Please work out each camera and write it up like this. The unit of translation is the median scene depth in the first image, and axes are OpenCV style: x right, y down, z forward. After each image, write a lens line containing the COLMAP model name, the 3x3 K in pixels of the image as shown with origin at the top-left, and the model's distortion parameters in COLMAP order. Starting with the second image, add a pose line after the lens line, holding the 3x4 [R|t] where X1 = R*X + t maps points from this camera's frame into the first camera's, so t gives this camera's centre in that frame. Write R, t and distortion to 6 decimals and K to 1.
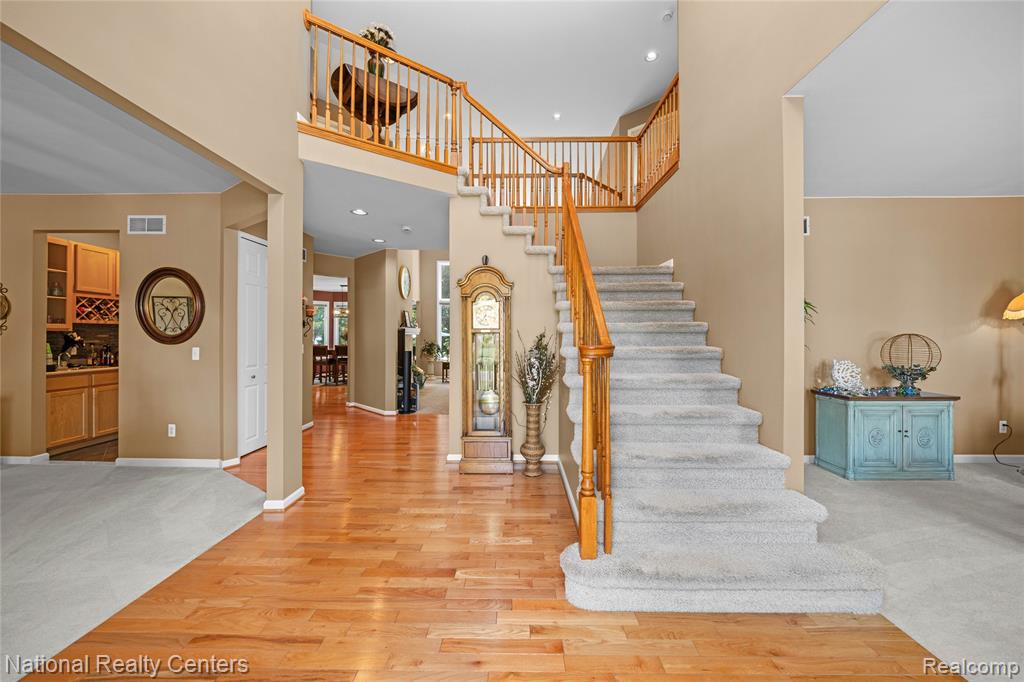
lens RADIAL K [[382.8, 0, 513.9], [0, 382.8, 334.9], [0, 0, 1]] dist [-0.000431, -0.000202]
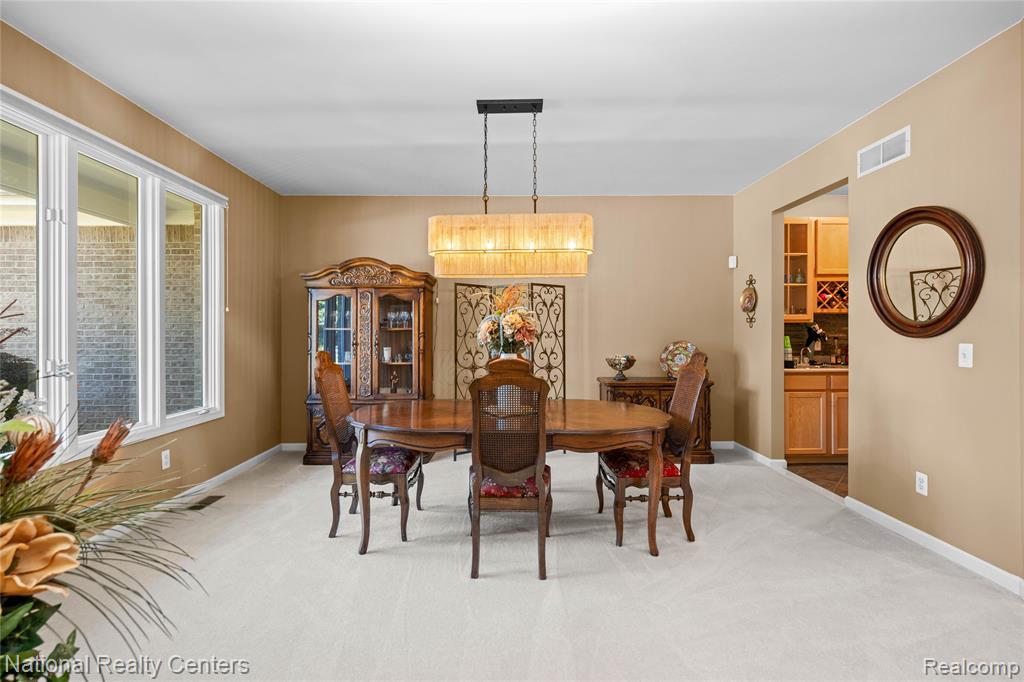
lens RADIAL K [[430.9, 0, 515.8], [0, 430.9, 334.3], [0, 0, 1]] dist [0.002903, -0.000195]
pose [[0.031662, -0.003658, -0.999492, -0.216982], [0.004956, 0.999982, -0.003503, 0.016837], [0.999486, -0.004842, 0.031680, 0.311607]]
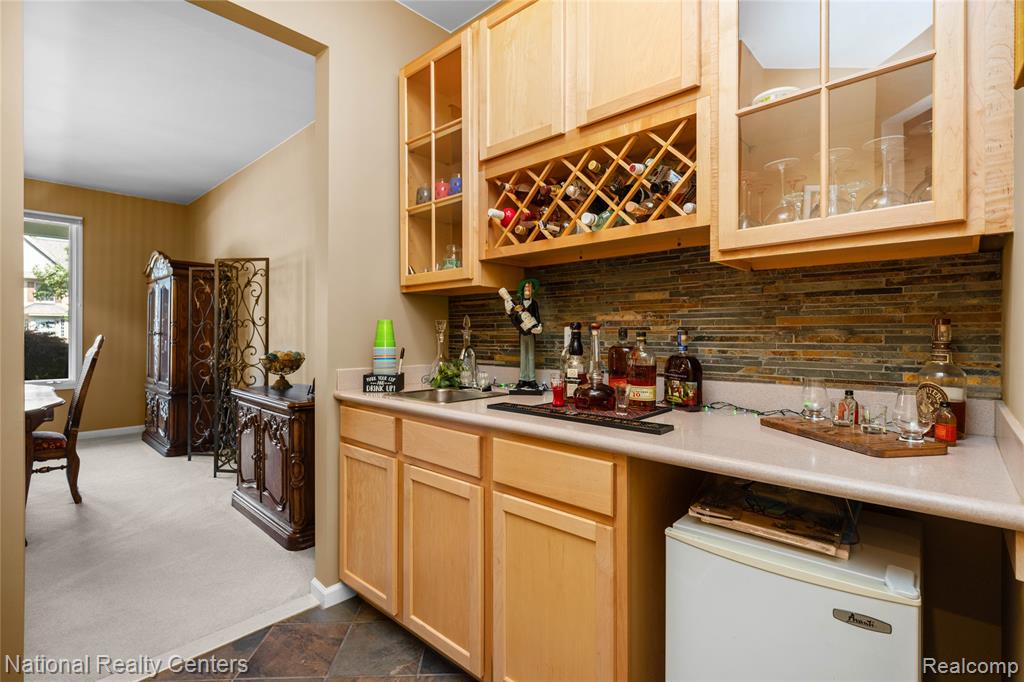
lens RADIAL K [[484.2, 0, 508.7], [0, 484.2, 333.6], [0, 0, 1]] dist [-0.002253, -0.000437]
pose [[-0.679106, -0.005159, -0.734022, -0.877836], [-0.003252, 0.999987, -0.004019, 0.035597], [0.734033, -0.000342, -0.679114, 1.340881]]
